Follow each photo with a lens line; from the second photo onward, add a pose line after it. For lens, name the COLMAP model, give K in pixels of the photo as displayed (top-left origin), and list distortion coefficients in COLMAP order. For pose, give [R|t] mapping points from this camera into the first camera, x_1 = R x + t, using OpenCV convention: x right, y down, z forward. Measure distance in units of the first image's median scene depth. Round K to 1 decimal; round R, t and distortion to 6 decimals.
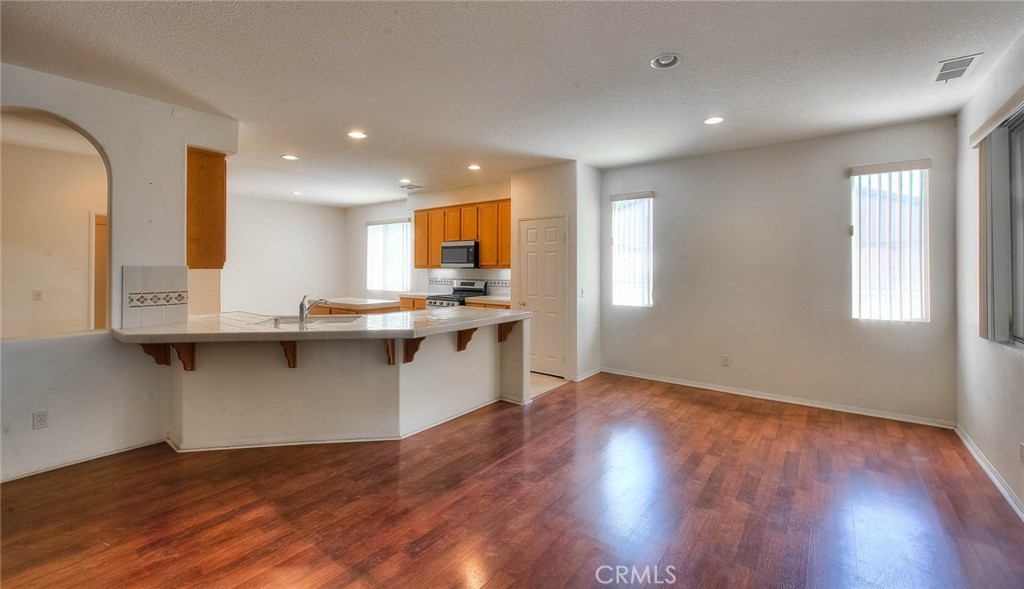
lens RADIAL K [[416.7, 0, 515.6], [0, 416.7, 264.3], [0, 0, 1]] dist [-0.002661, -0.000367]
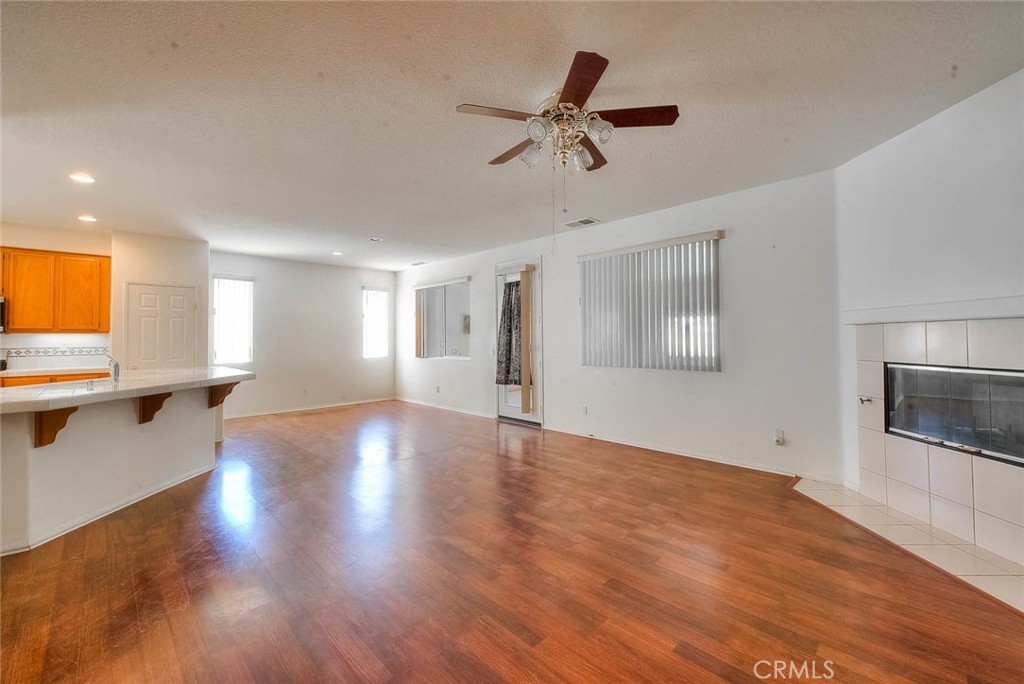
lens RADIAL K [[414.2, 0, 511.4], [0, 414.2, 335.5], [0, 0, 1]] dist [-0.002817, -0.000372]
pose [[0.142627, 0.006840, 0.989753, -0.954982], [0.000479, 0.999976, -0.006980, 0.027035], [-0.989776, 0.001469, 0.142620, -0.028421]]
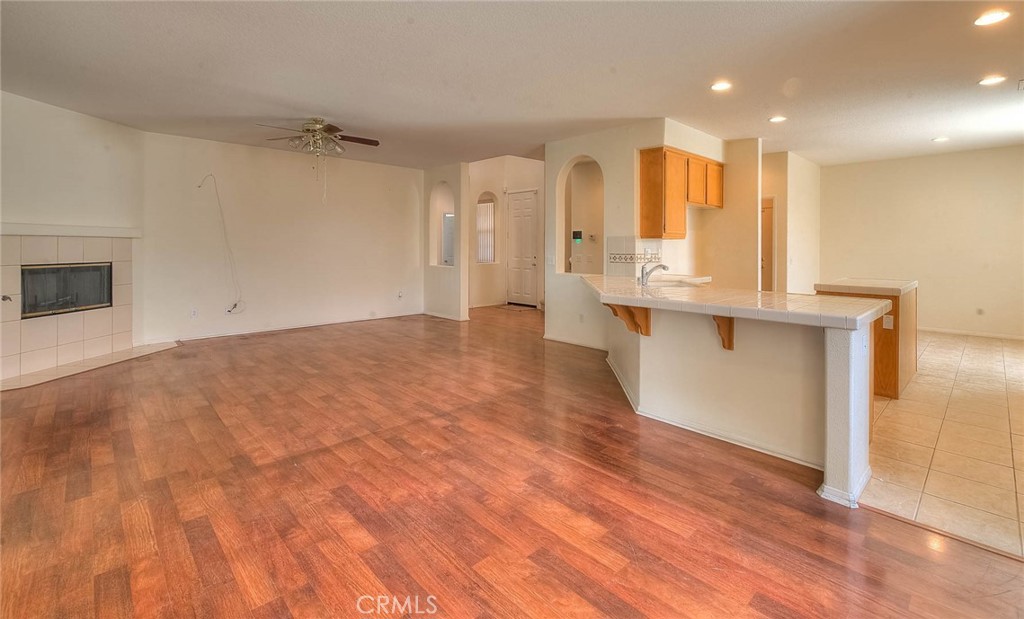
lens RADIAL K [[447.7, 0, 553.2], [0, 447.7, 249.5], [0, 0, 1]] dist [0.000275, -0.000478]
pose [[-0.118749, 0.001657, -0.992923, 0.521508], [0.001147, 0.999998, 0.001531, 0.033372], [0.992924, -0.000957, -0.118751, 0.649025]]
